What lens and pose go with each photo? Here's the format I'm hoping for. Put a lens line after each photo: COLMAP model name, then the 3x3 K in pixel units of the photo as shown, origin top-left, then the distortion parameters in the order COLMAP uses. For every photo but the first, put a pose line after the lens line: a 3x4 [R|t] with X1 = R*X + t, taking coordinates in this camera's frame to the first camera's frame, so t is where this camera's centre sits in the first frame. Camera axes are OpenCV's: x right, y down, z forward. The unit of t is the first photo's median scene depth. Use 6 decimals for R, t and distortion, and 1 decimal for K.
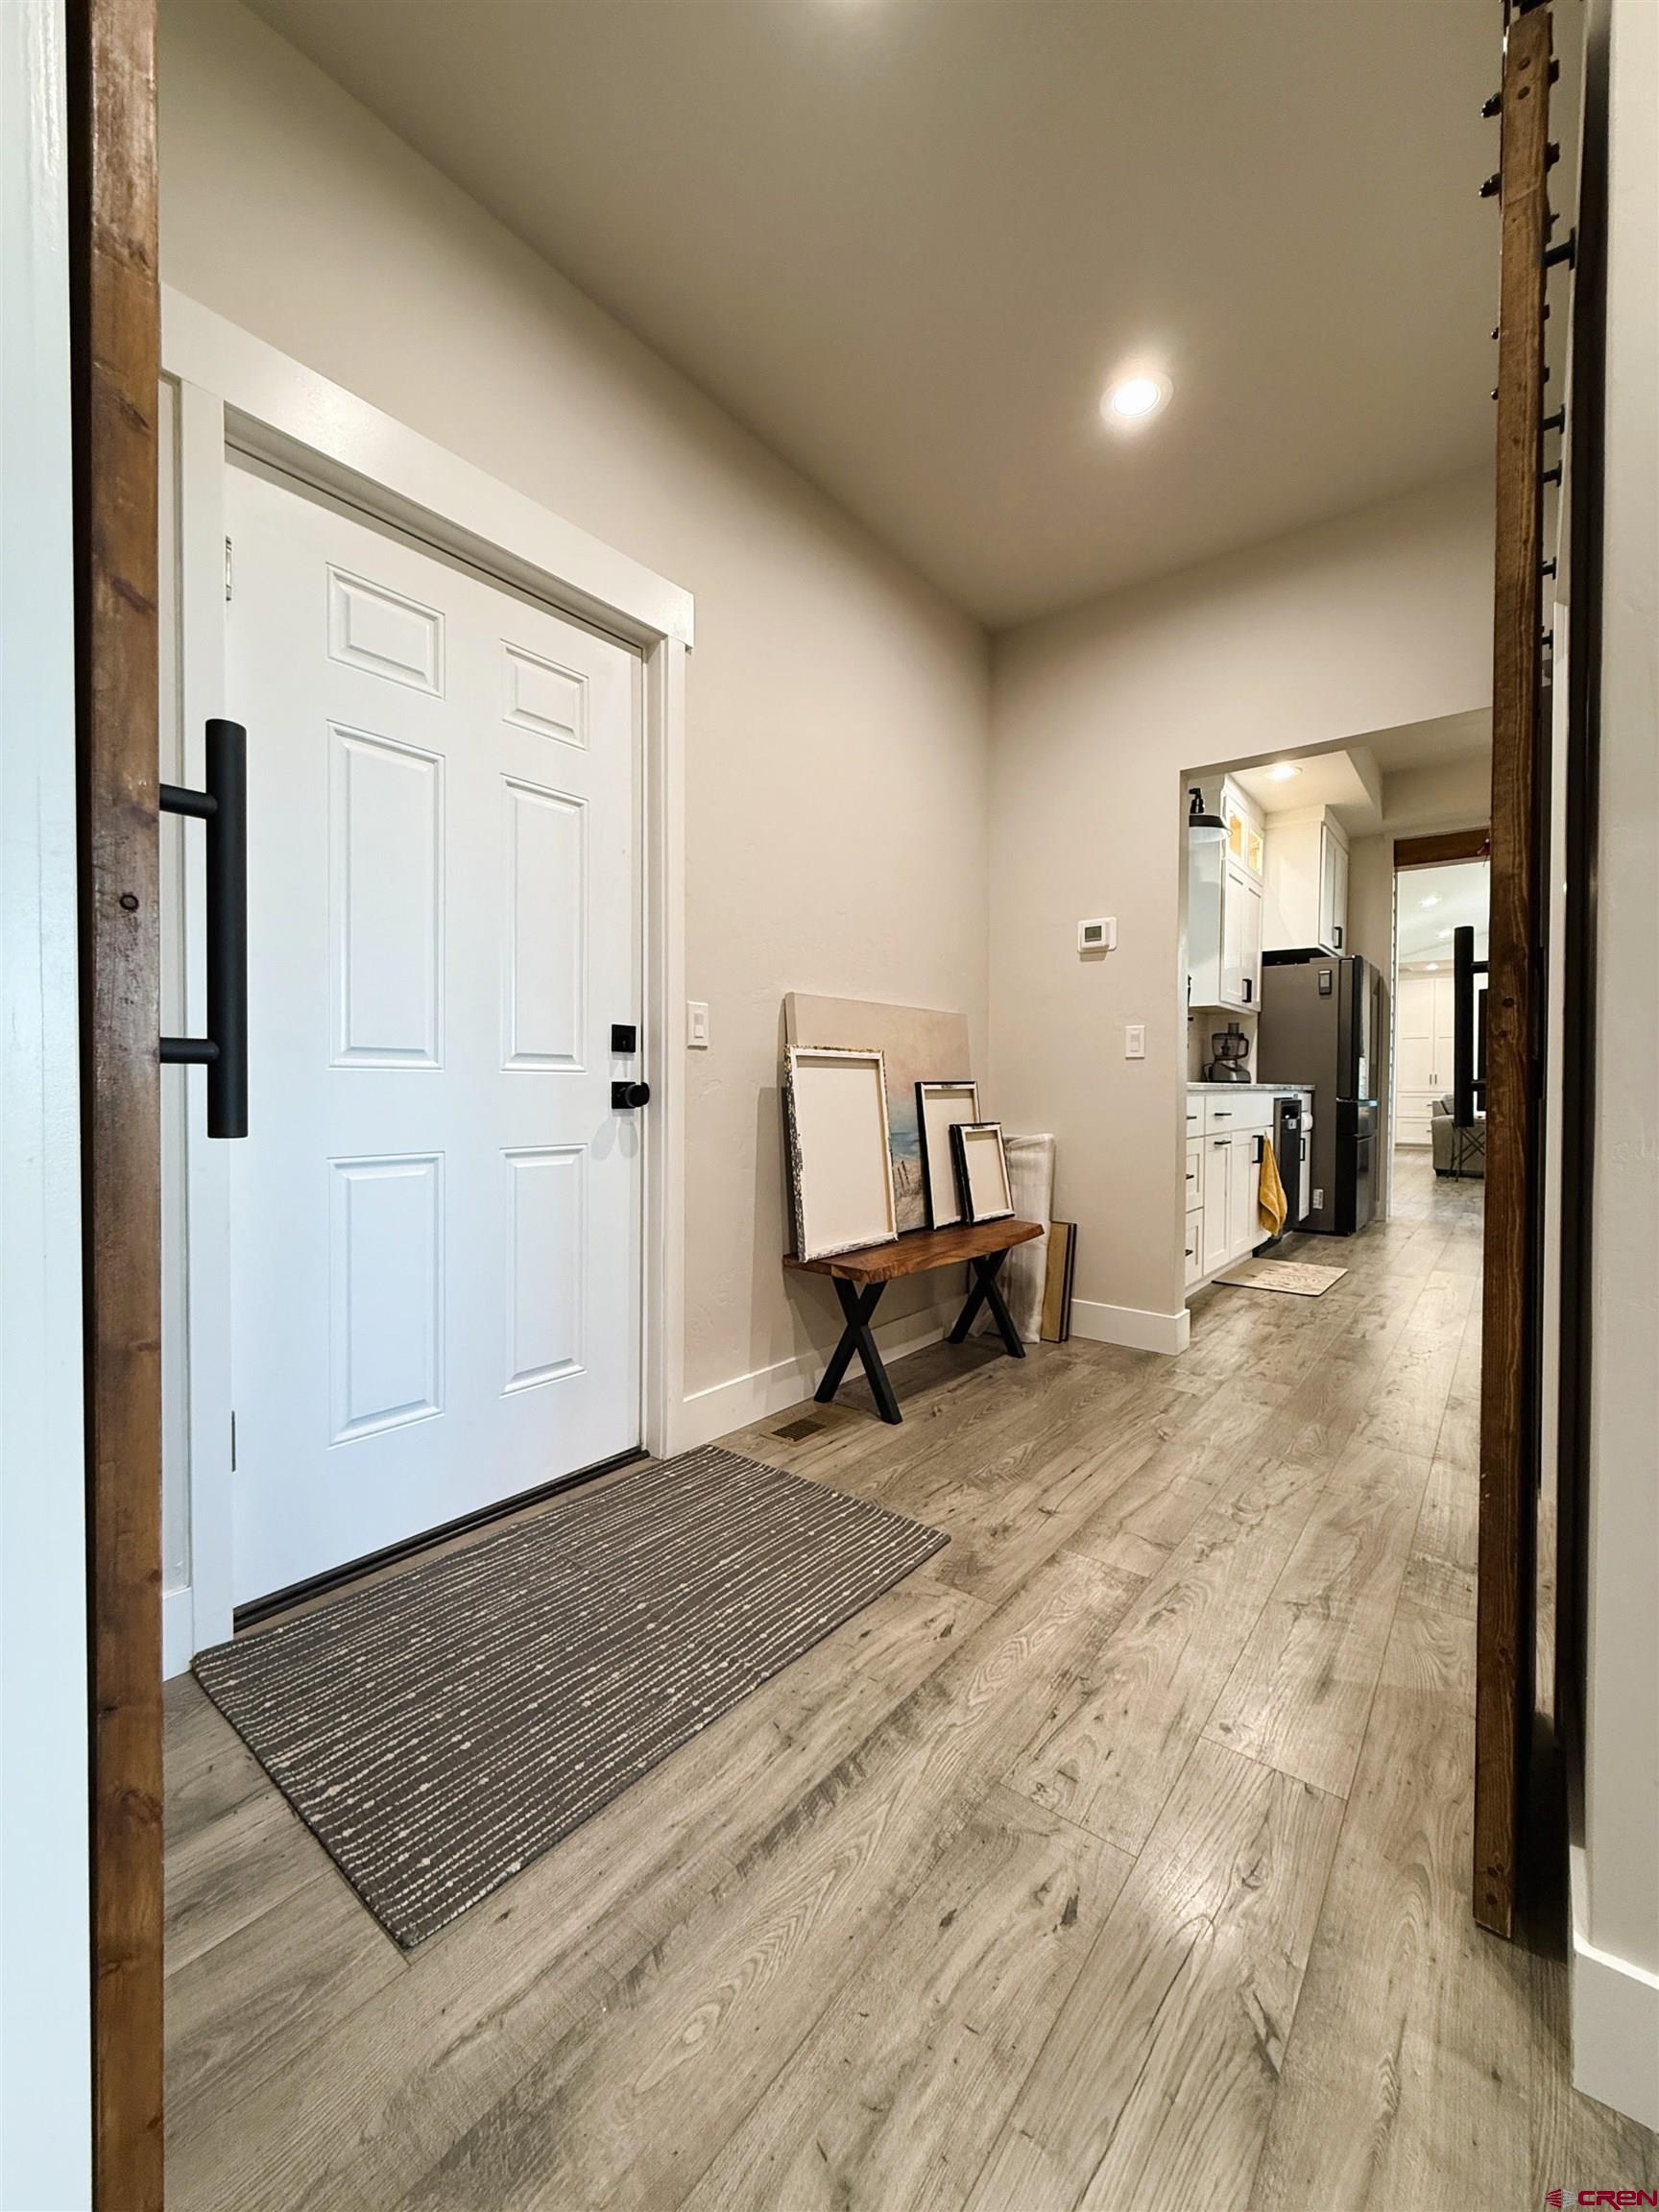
lens RADIAL K [[887.1, 0, 835.8], [0, 887.1, 1100.6], [0, 0, 1]] dist [-0.002049, -0.000911]
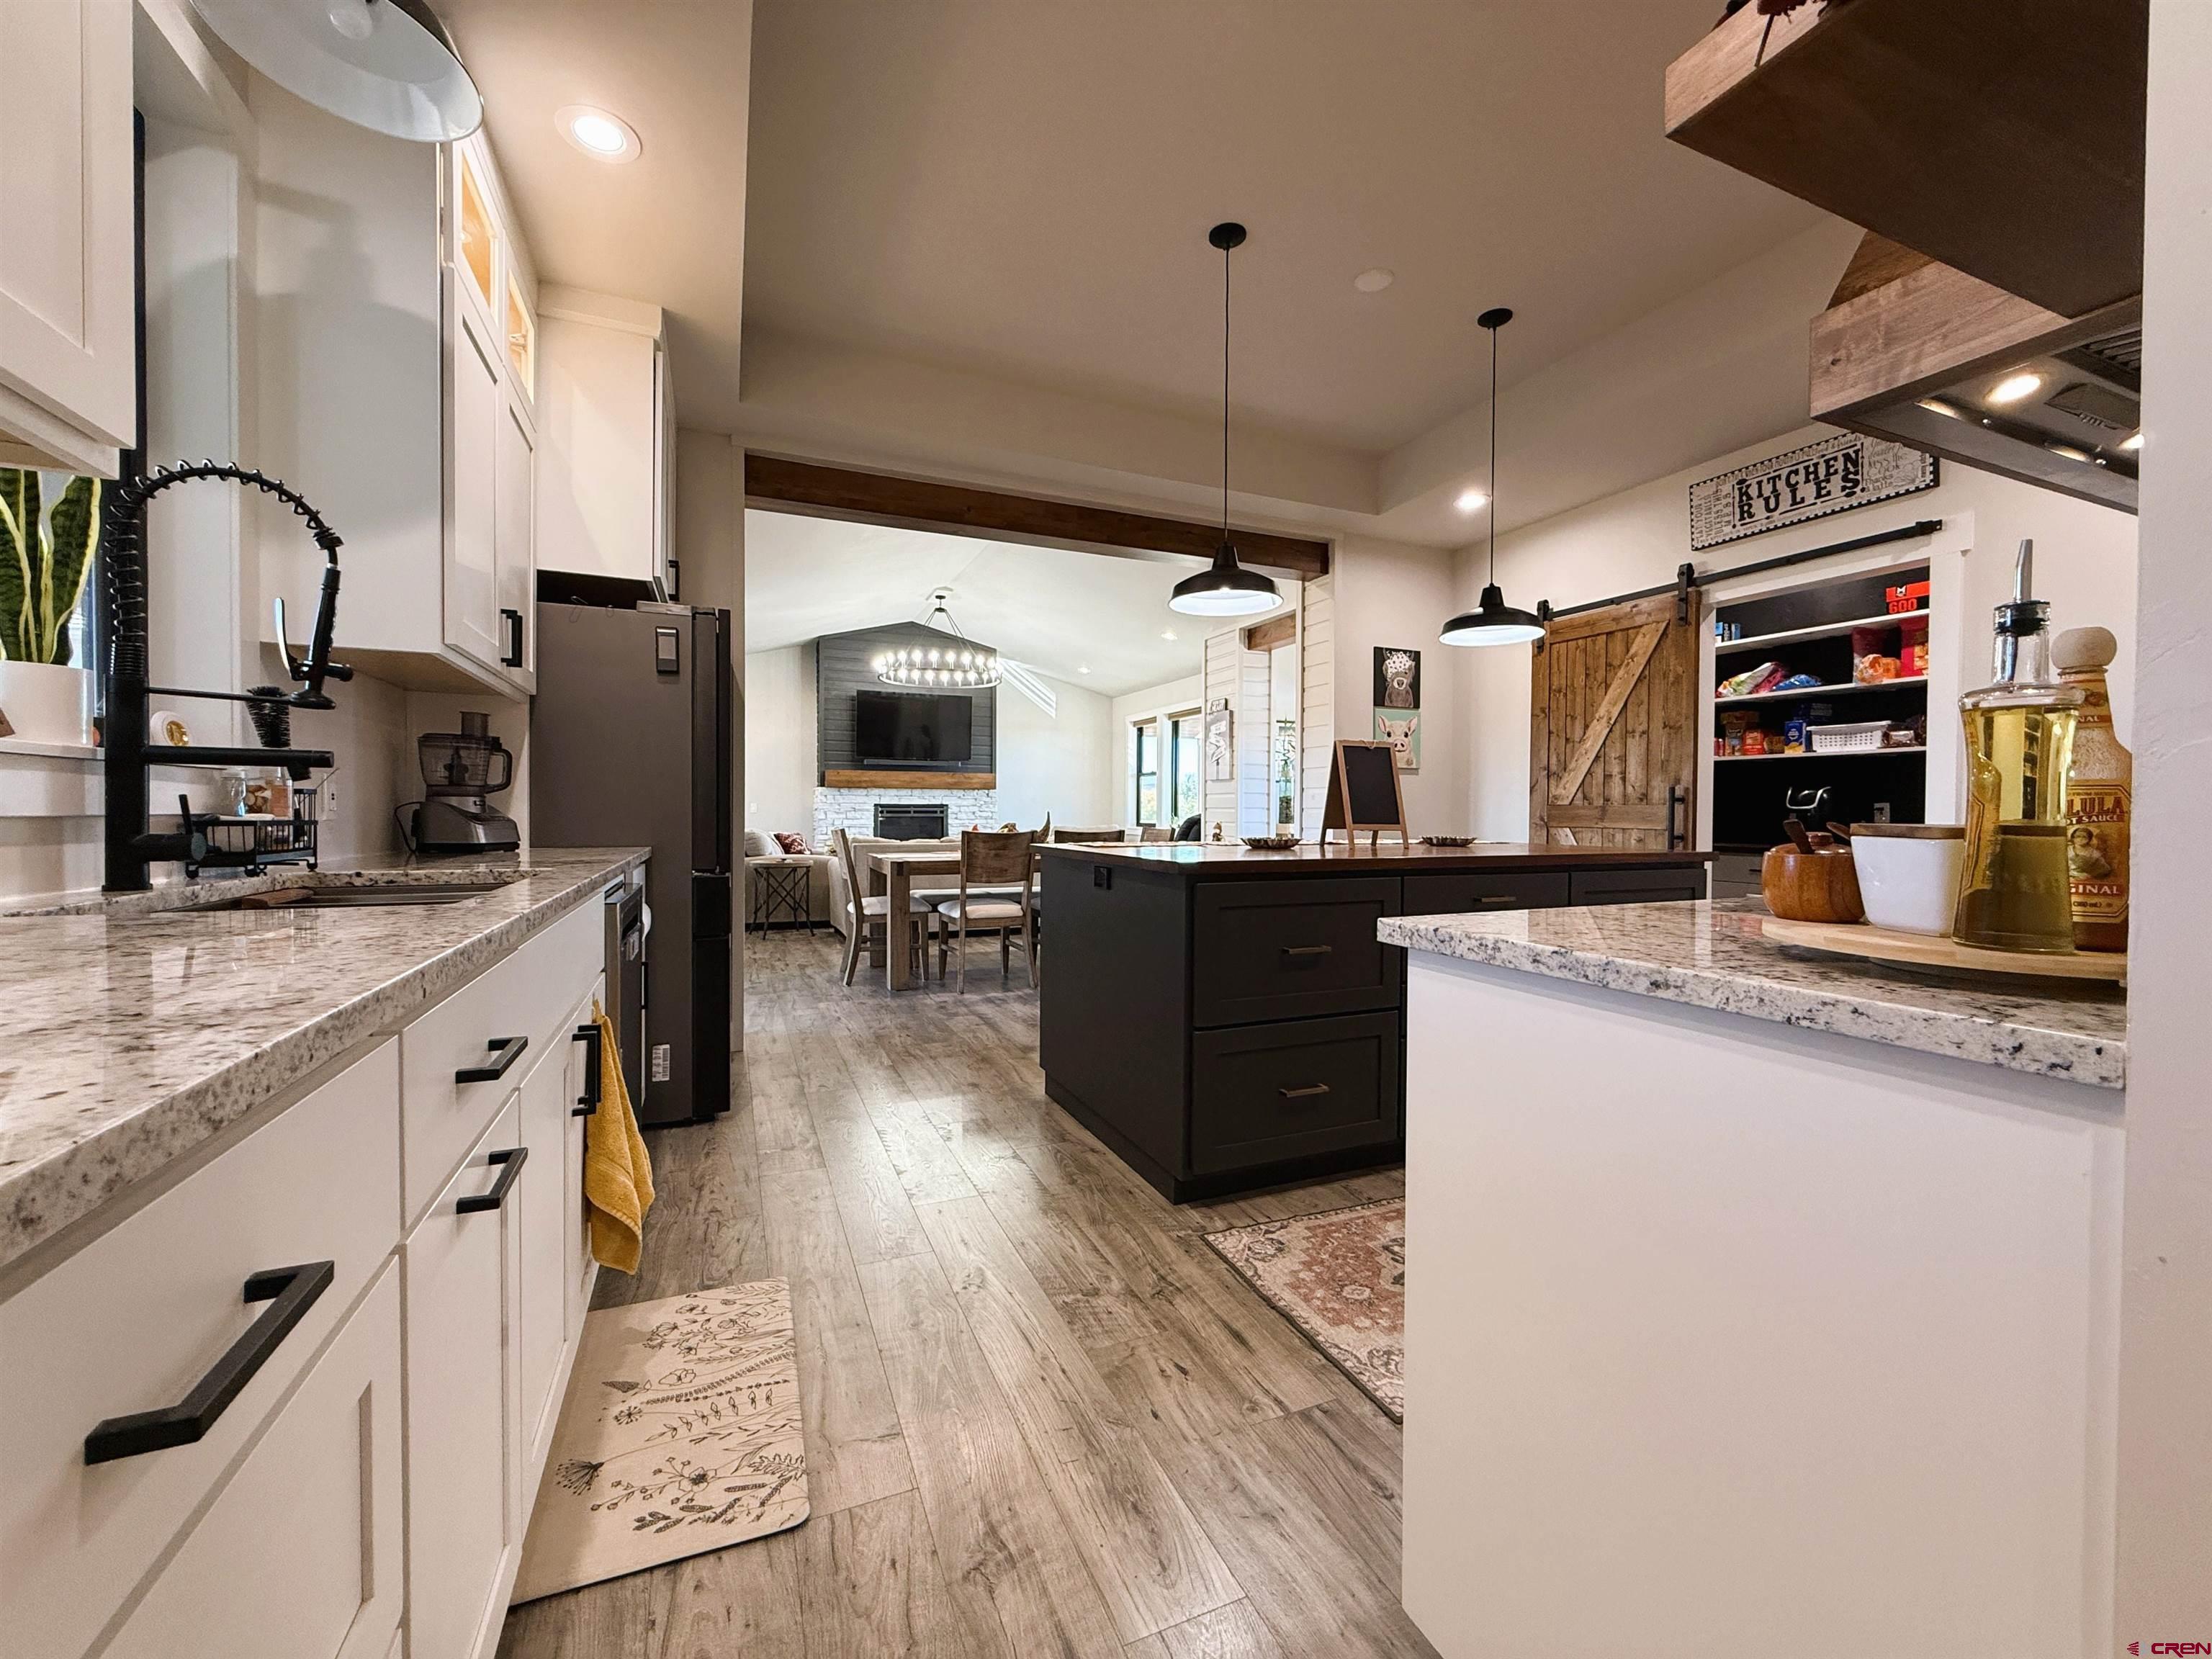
lens RADIAL K [[887.1, 0, 1102.6], [0, 887.1, 817.3], [0, 0, 1]] dist [-0.002049, -0.000911]
pose [[0.487735, -0.014616, 0.872870, 0.214115], [0.013063, 0.999870, 0.009443, -0.035212], [-0.872894, 0.006797, 0.487862, 0.510636]]
